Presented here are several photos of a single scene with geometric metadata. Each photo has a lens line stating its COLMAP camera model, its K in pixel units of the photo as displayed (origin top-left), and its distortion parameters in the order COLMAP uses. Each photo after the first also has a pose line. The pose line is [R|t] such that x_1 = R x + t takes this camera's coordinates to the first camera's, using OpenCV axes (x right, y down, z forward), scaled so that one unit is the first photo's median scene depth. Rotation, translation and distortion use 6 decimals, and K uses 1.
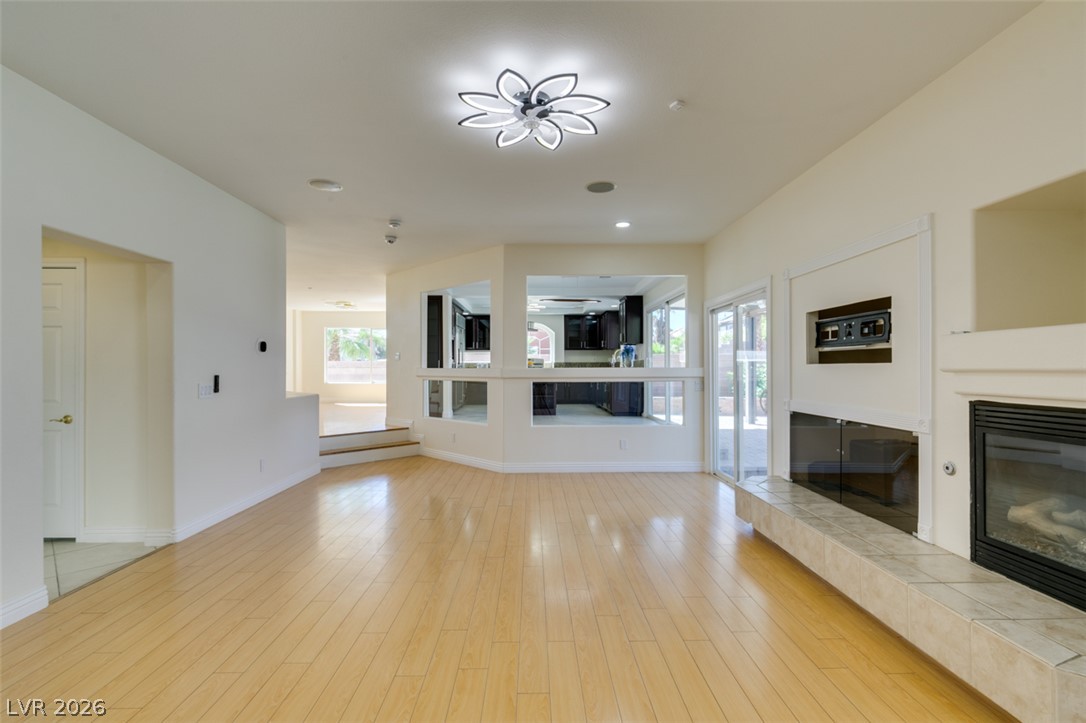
lens RADIAL K [[421.8, 0, 539.3], [0, 421.8, 368.4], [0, 0, 1]] dist [0.000120, 0.000004]
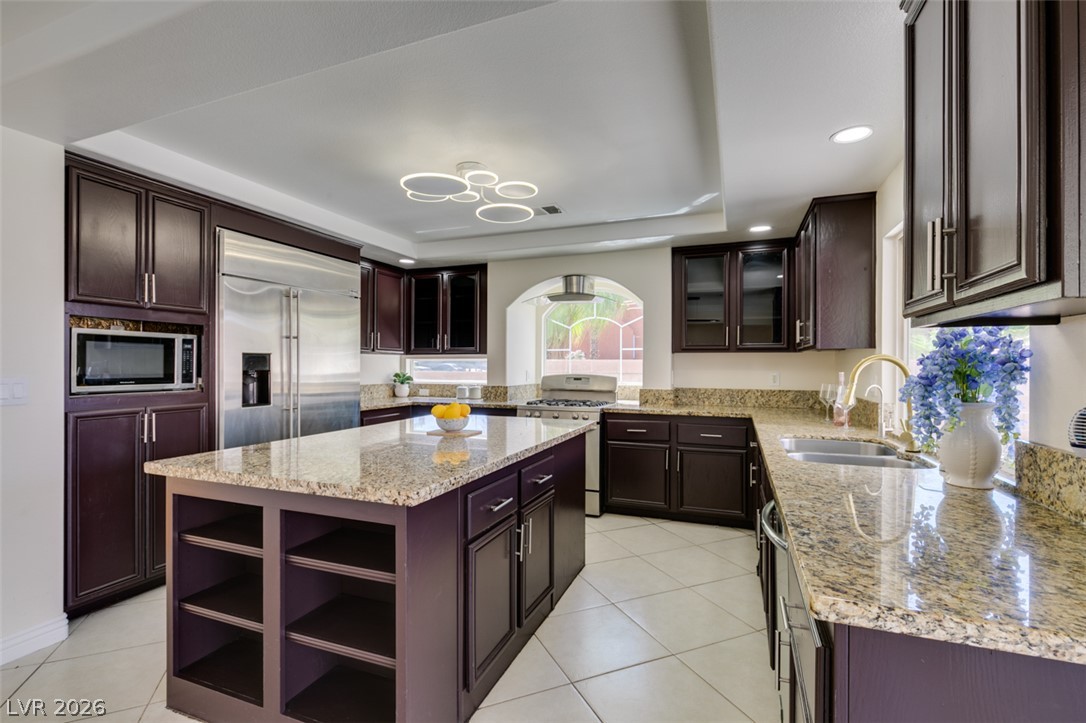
lens RADIAL K [[490.0, 0, 542.8], [0, 490.0, 367.3], [0, 0, 1]] dist [0.000075, -0.000399]
pose [[0.933311, 0.007324, -0.358996, 0.103296], [-0.007131, 0.999973, 0.001860, -0.031494], [0.358999, 0.000824, 0.933337, 0.603589]]
